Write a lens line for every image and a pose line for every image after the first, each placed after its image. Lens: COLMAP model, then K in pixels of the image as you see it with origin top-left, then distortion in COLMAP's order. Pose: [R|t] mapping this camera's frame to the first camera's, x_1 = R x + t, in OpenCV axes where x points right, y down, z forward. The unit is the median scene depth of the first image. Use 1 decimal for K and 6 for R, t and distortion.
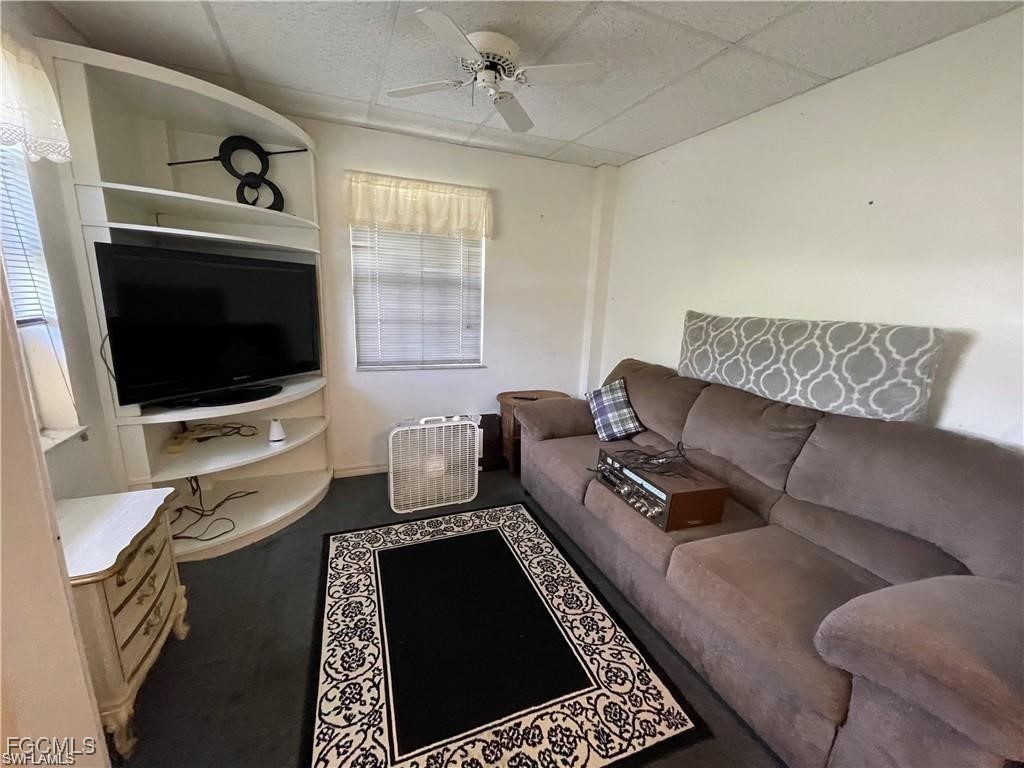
lens RADIAL K [[408.4, 0, 510.3], [0, 408.4, 379.8], [0, 0, 1]] dist [-0.026457, 0.013022]
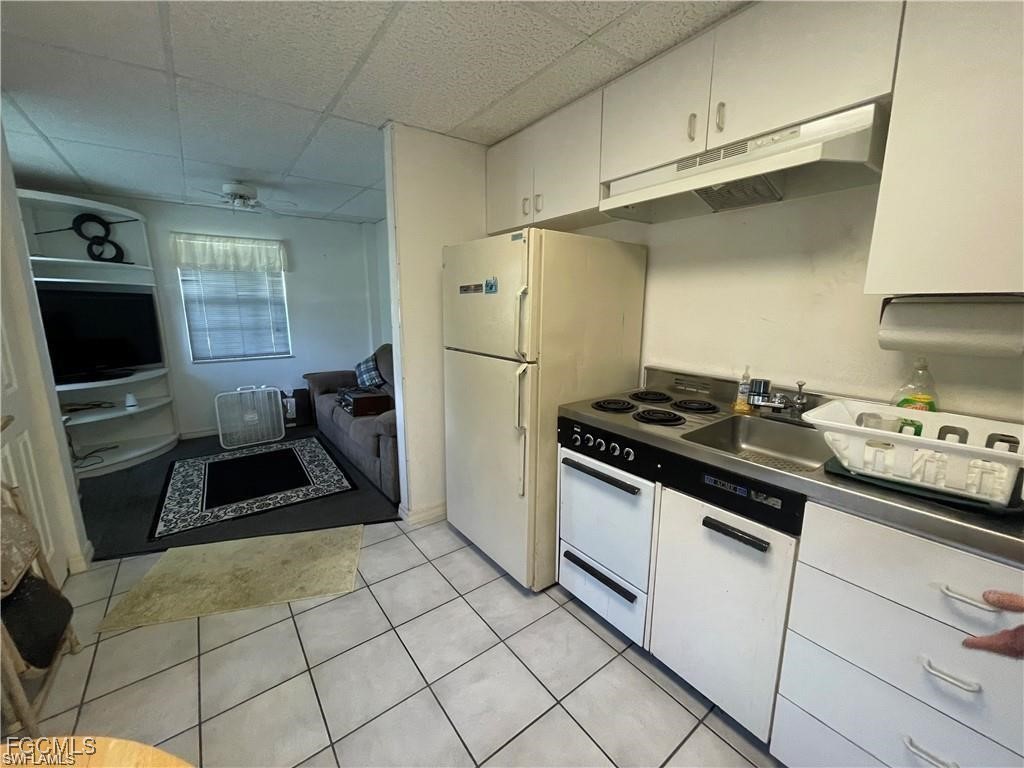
lens RADIAL K [[408.4, 0, 510.3], [0, 408.4, 379.8], [0, 0, 1]] dist [-0.026457, 0.013022]
pose [[0.967146, -0.085110, 0.239552, 0.424860], [0.090608, 0.995814, -0.012009, 0.177227], [-0.237527, 0.033320, 0.970809, -0.771874]]
